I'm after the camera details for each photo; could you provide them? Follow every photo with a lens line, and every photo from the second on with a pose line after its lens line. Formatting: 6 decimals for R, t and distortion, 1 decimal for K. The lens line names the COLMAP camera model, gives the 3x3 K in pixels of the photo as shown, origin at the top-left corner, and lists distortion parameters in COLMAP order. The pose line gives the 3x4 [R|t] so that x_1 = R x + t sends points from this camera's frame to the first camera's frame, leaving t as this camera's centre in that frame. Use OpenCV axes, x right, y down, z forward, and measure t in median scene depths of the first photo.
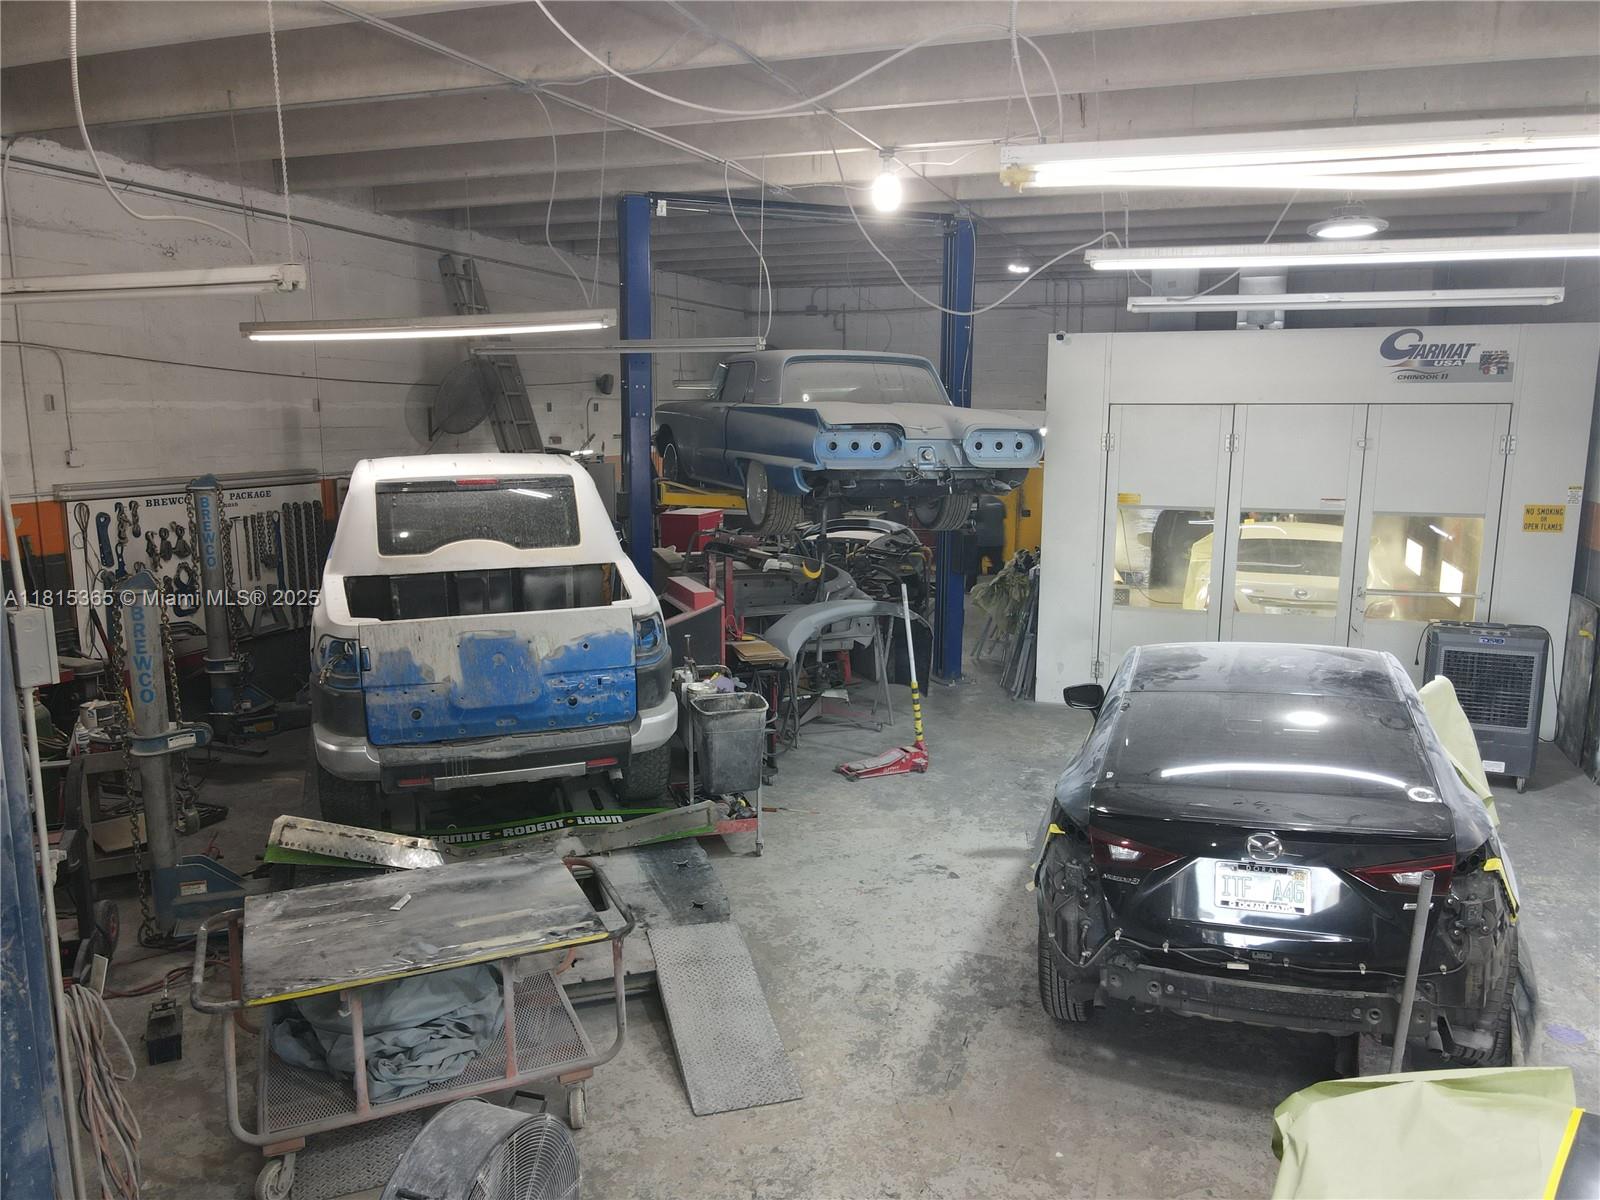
lens RADIAL K [[1147.7, 0, 806.9], [0, 1147.7, 603.1], [0, 0, 1]] dist [0.003252, 0.002131]
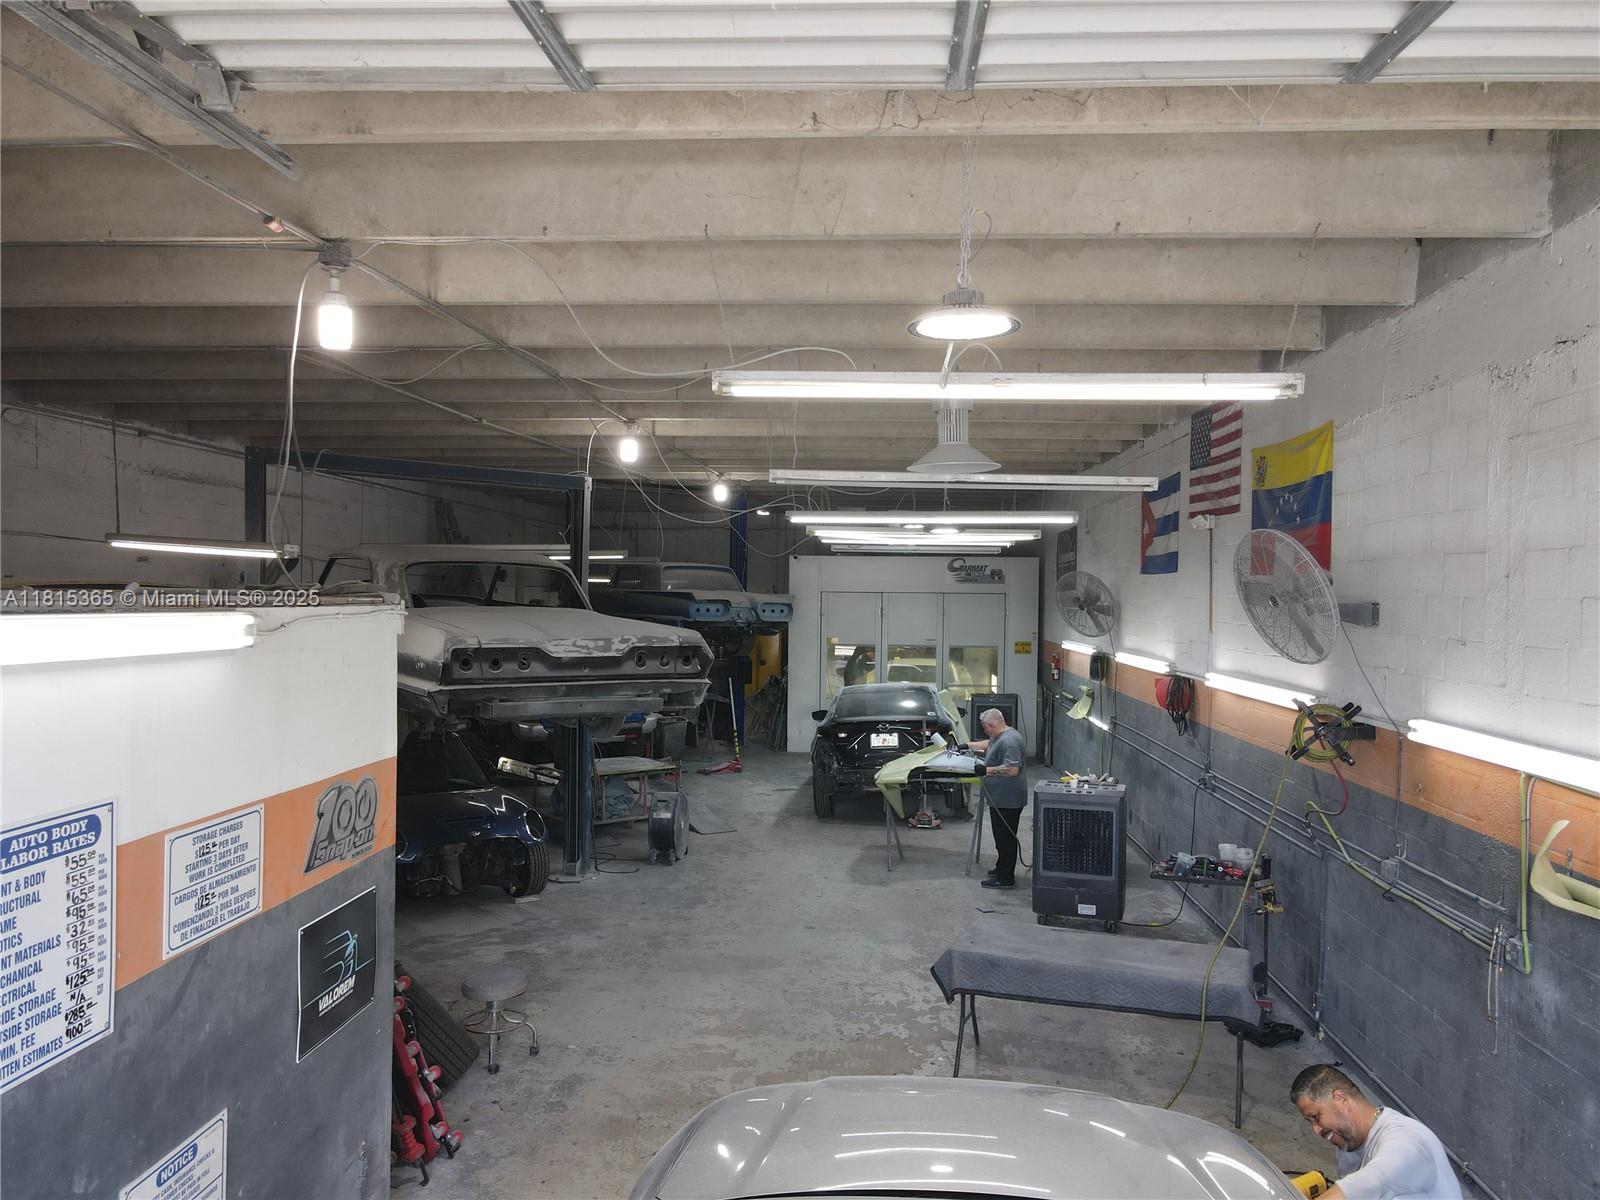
lens RADIAL K [[1147.7, 0, 806.9], [0, 1147.7, 603.1], [0, 0, 1]] dist [0.003252, 0.002131]
pose [[0.965736, 0.008013, 0.259403, -0.301051], [0.033611, 0.987244, -0.155629, 0.167536], [-0.257341, 0.159016, 0.953147, -0.959749]]
